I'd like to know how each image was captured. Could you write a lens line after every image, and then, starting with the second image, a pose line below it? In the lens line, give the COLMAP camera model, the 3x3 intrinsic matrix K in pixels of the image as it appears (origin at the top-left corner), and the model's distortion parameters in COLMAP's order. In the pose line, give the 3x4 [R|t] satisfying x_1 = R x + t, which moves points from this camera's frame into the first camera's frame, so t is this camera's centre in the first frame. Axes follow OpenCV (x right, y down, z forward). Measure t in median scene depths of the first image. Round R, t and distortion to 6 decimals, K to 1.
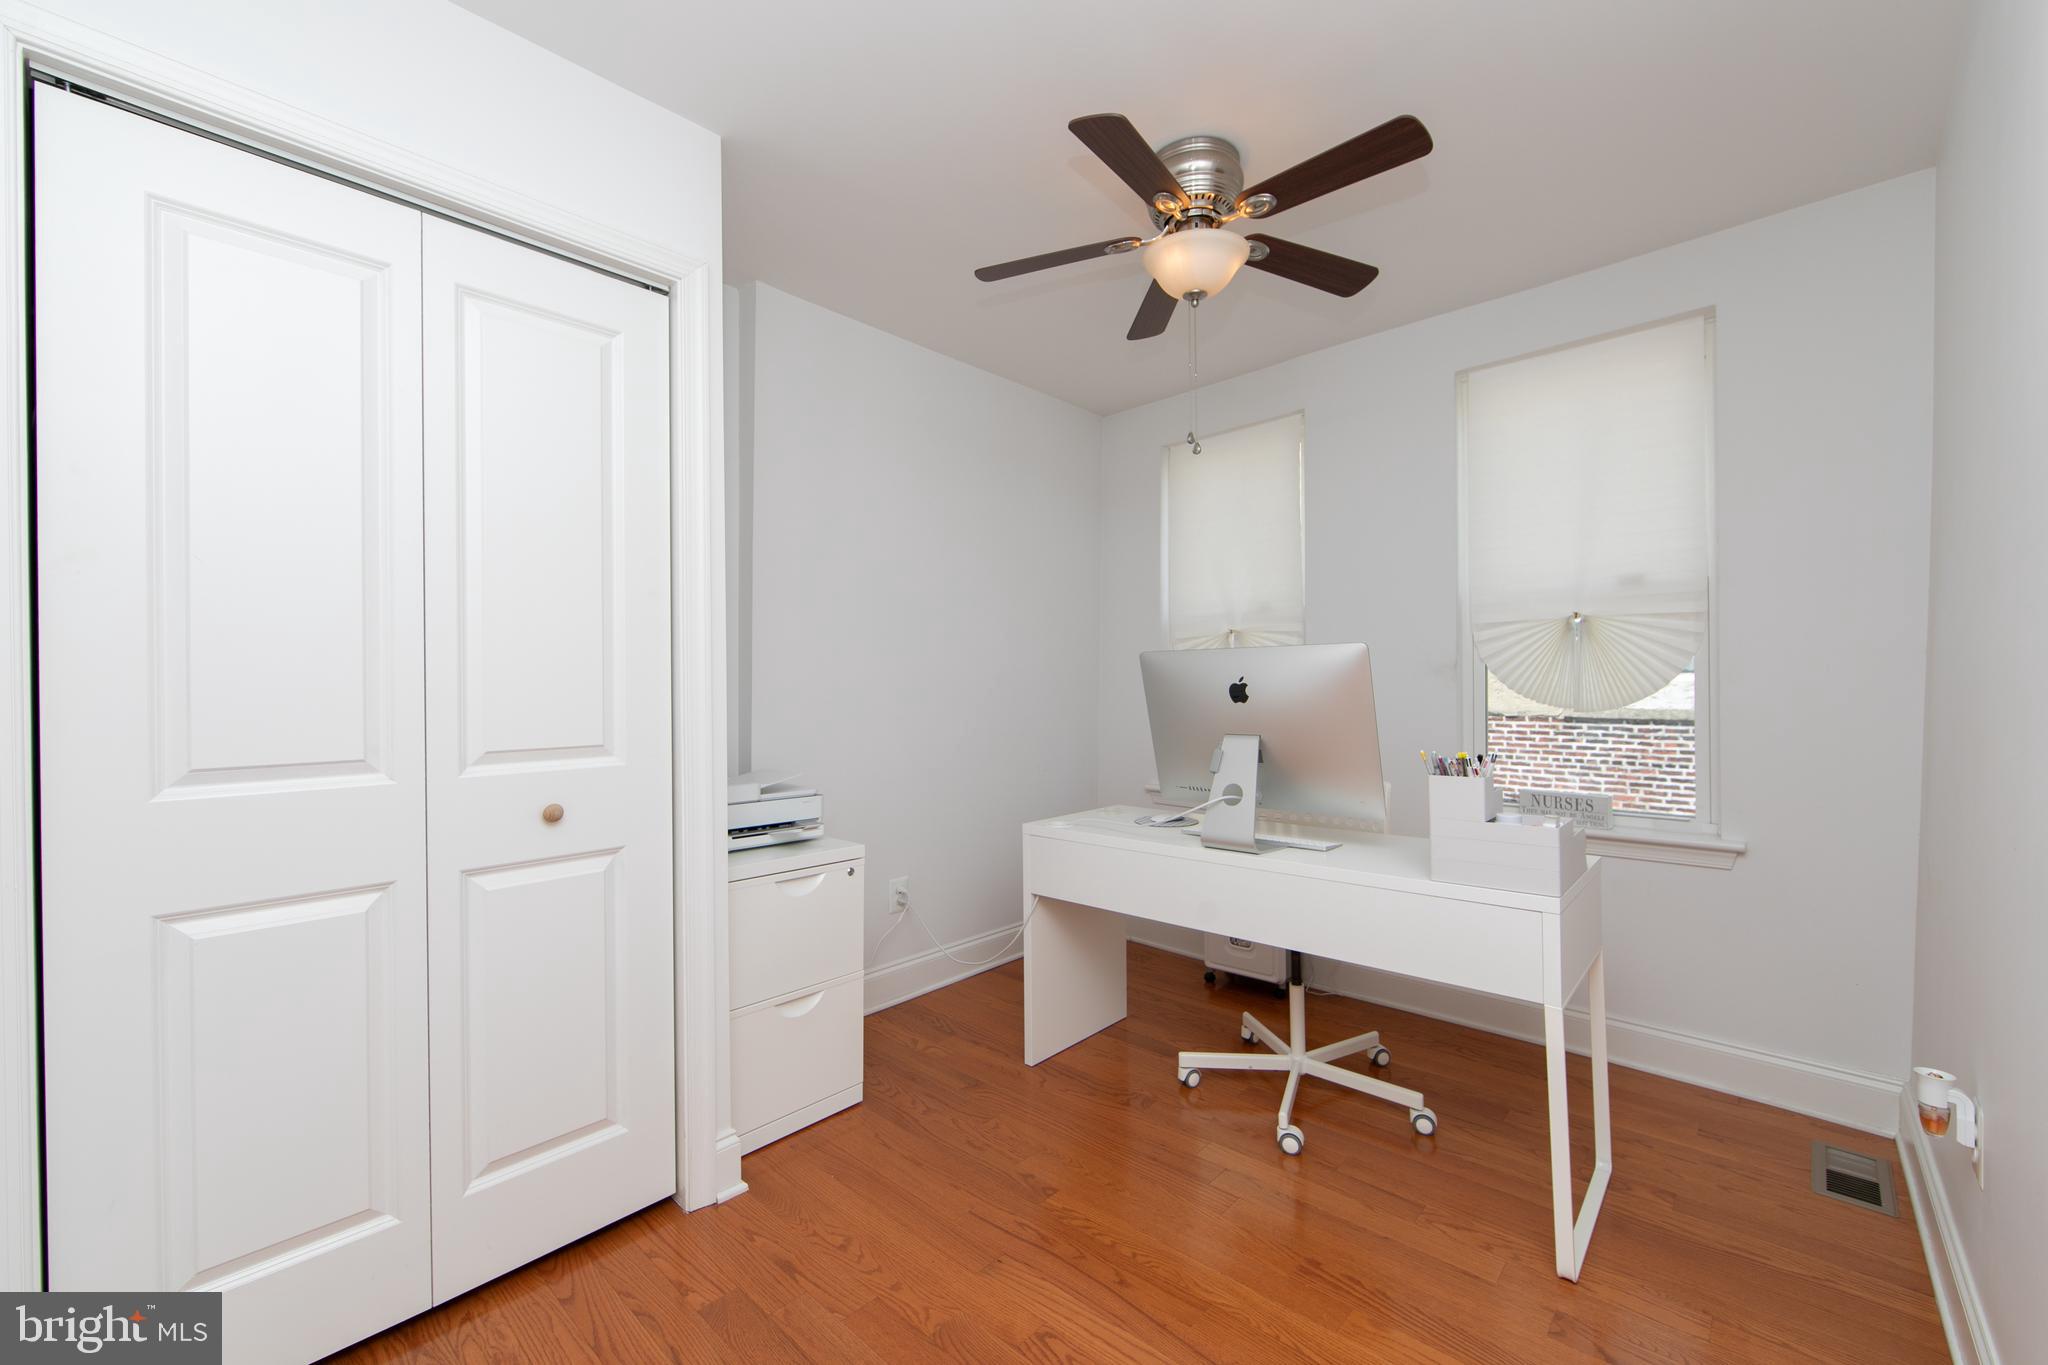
lens RADIAL K [[814.0, 0, 1024.0], [0, 814.0, 682.5], [0, 0, 1]] dist [-0.000718, -0.000050]
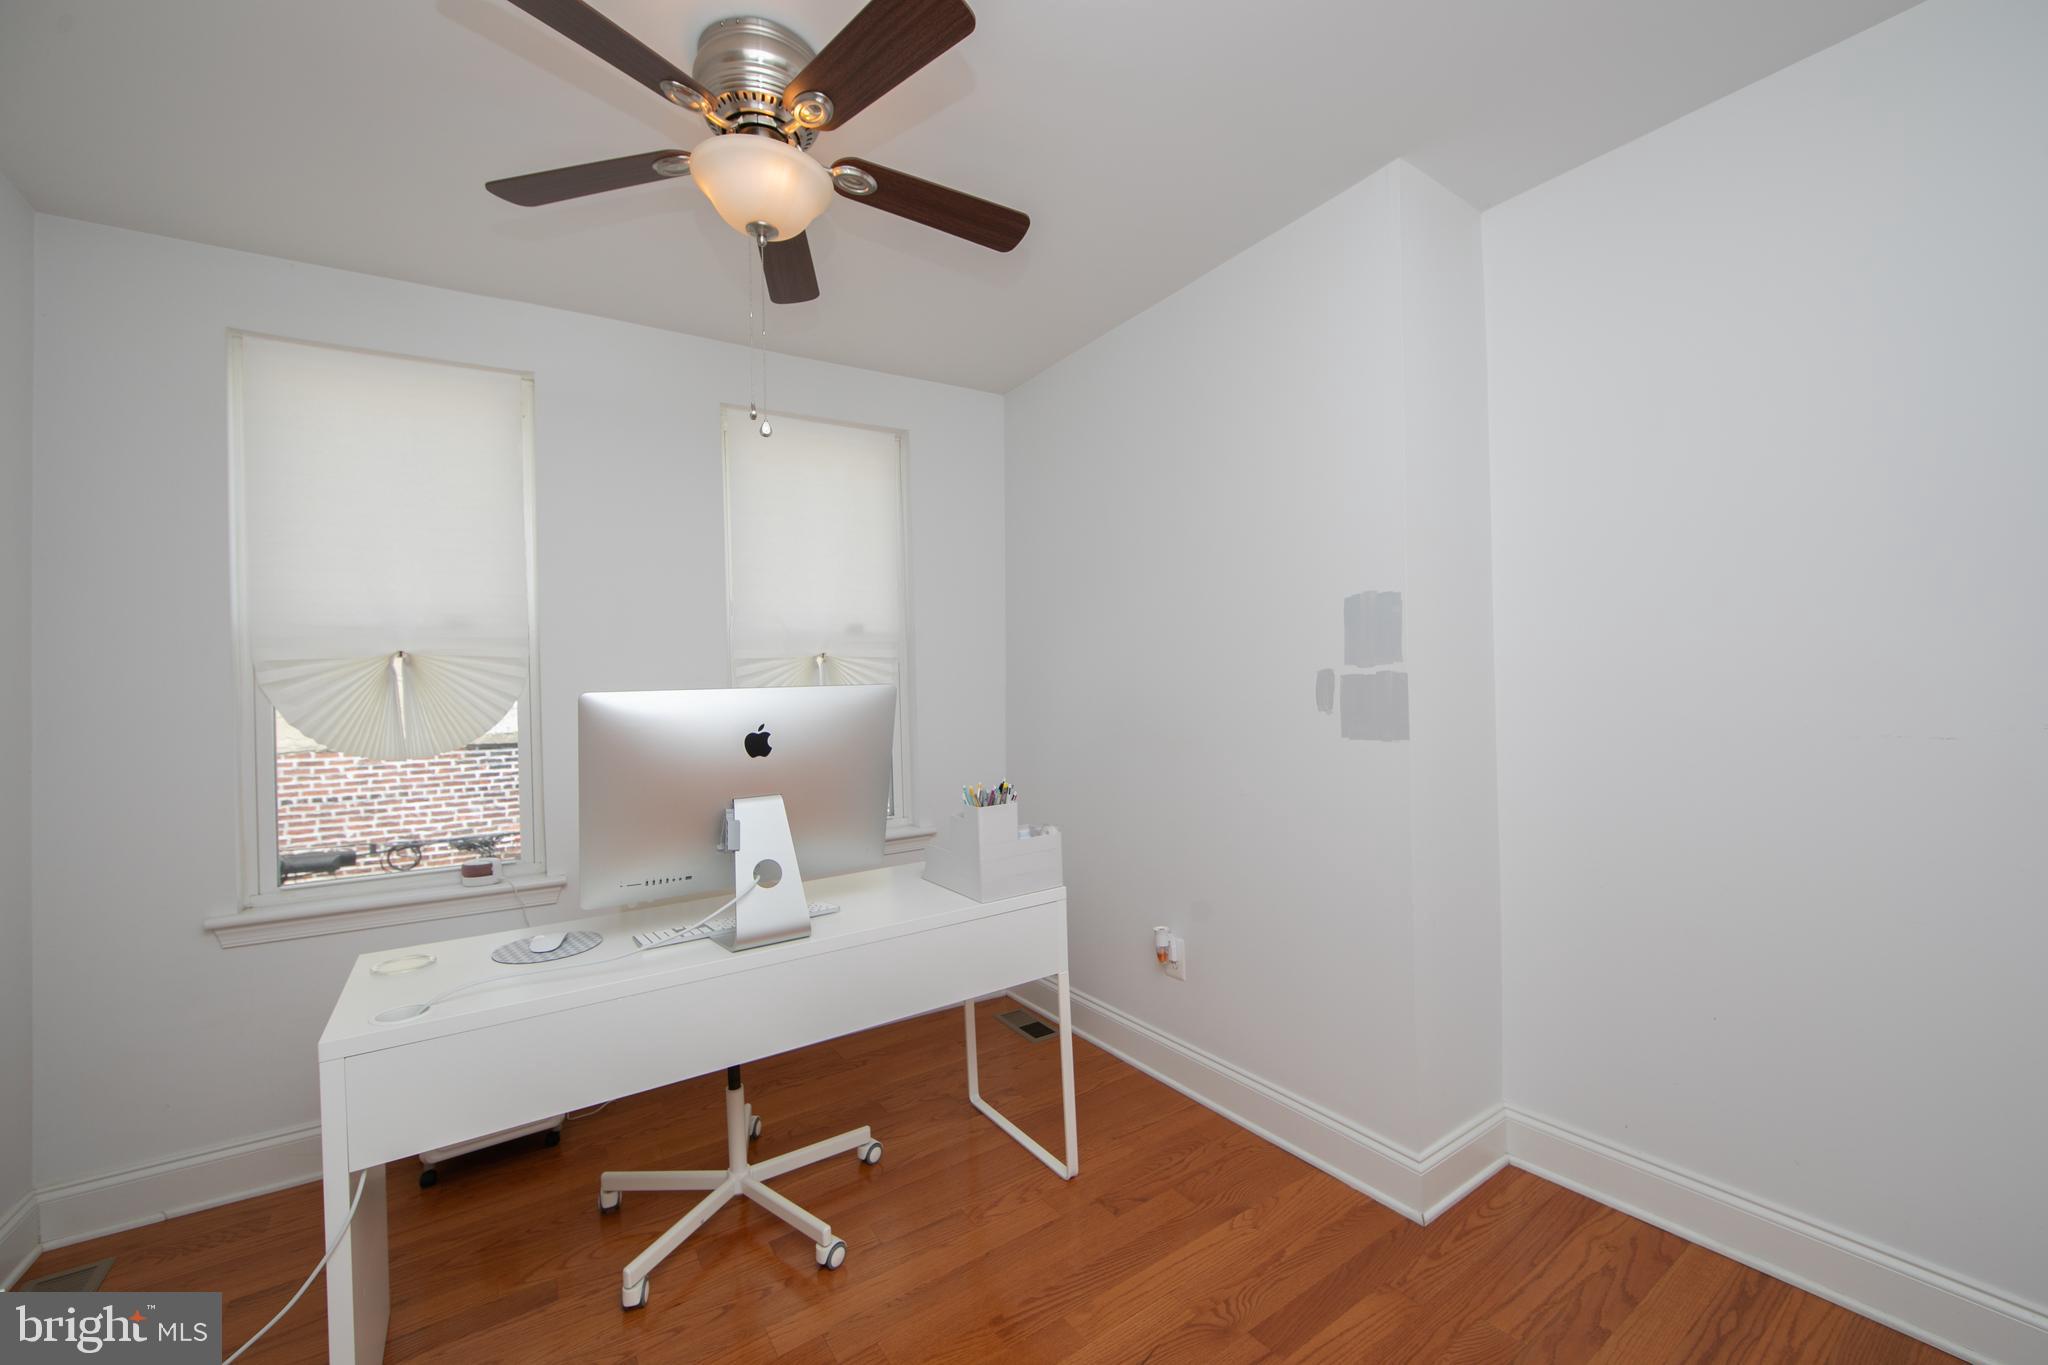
lens RADIAL K [[811.8, 0, 1024.0], [0, 811.8, 687.6], [0, 0, 1]] dist [-0.002213, -0.000092]
pose [[0.224113, -0.002449, 0.974560, -0.119281], [0.020204, 0.999794, -0.002134, -0.009528], [-0.974354, 0.020168, 0.224116, 0.149243]]
